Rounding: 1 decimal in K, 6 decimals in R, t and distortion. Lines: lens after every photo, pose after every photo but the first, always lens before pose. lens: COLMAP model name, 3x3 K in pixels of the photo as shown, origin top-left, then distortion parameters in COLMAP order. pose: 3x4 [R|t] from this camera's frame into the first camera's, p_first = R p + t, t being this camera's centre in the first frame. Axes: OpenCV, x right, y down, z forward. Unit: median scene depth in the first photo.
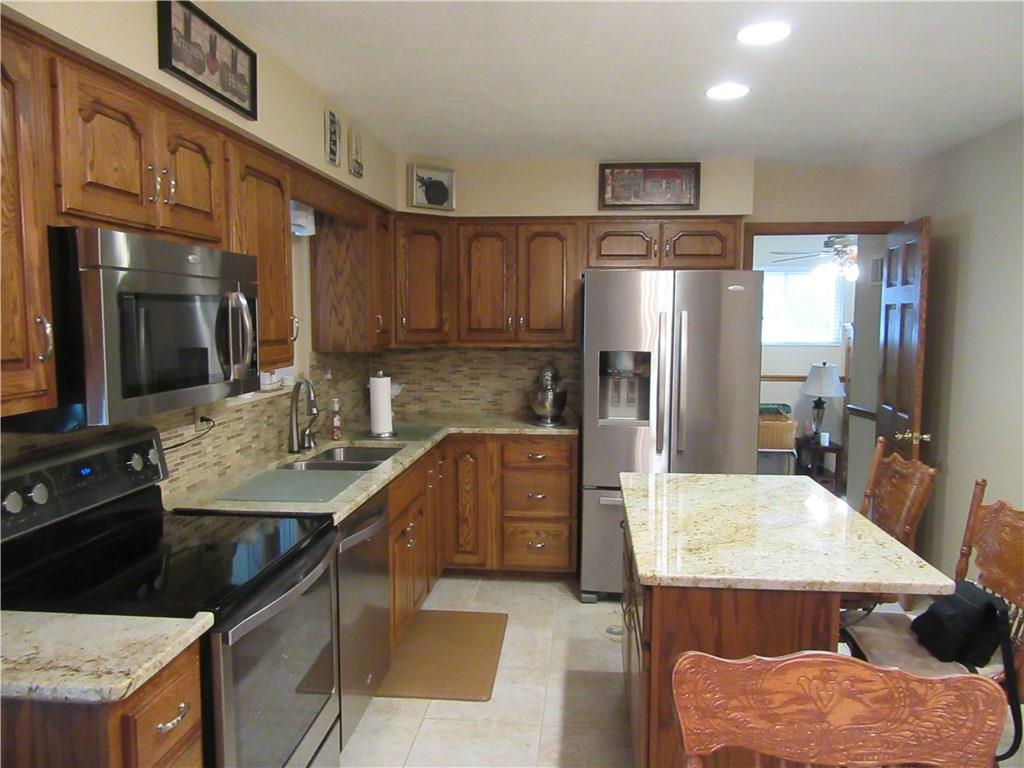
lens RADIAL K [[764.2, 0, 513.7], [0, 764.2, 386.5], [0, 0, 1]] dist [-0.013328, 0.019043]
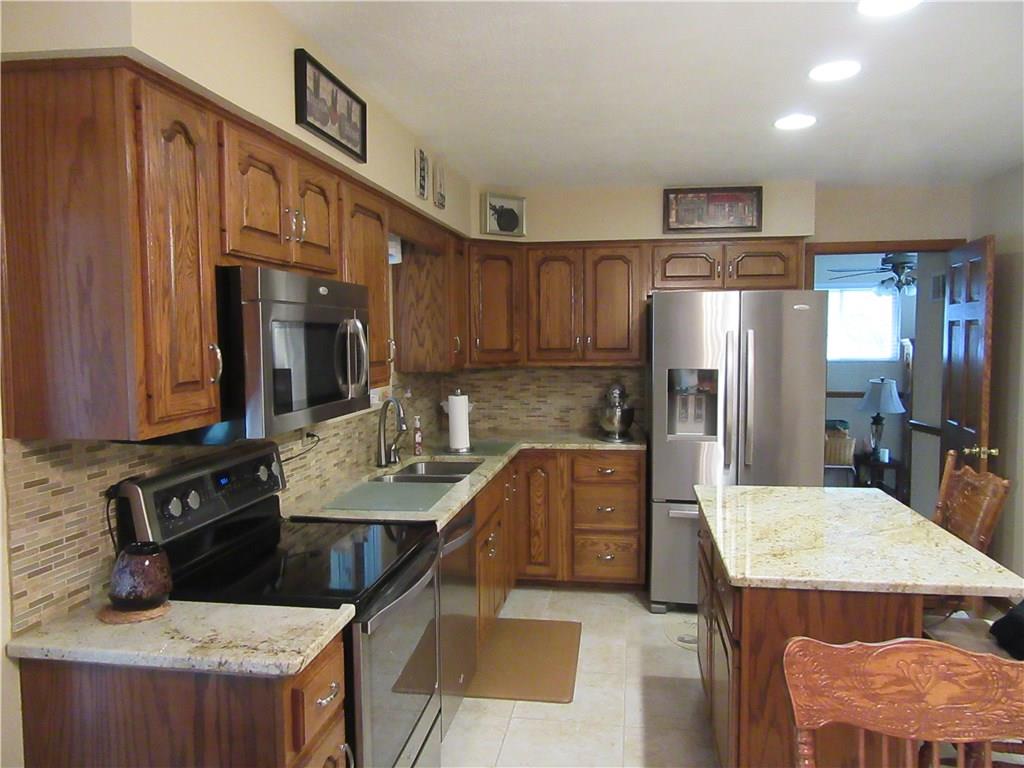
lens RADIAL K [[764.2, 0, 512.5], [0, 764.2, 386.4], [0, 0, 1]] dist [-0.013328, 0.019043]
pose [[0.998339, -0.006532, -0.057250, -0.049557], [0.005168, 0.999700, -0.023951, 0.001315], [0.057389, 0.023615, 0.998073, -0.062814]]
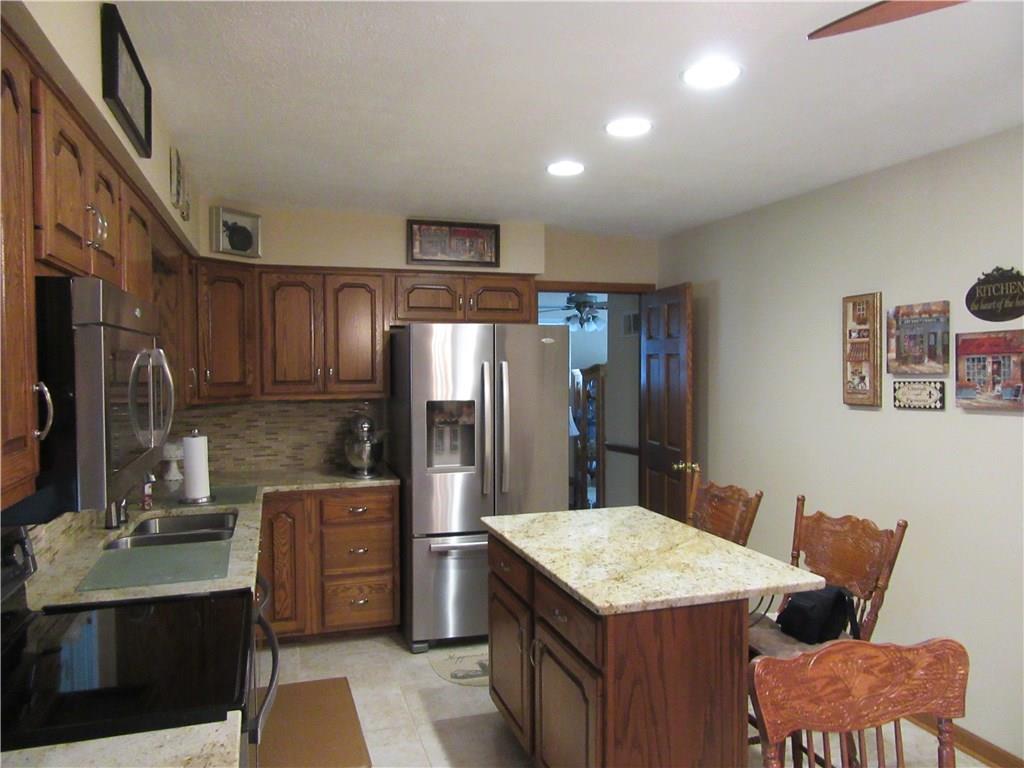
lens RADIAL K [[764.2, 0, 516.0], [0, 764.2, 386.6], [0, 0, 1]] dist [-0.013328, 0.019043]
pose [[0.916850, -0.020661, 0.398697, -0.234740], [0.044287, 0.997760, -0.050138, -0.011548], [-0.396767, 0.063626, 0.915711, 0.015468]]
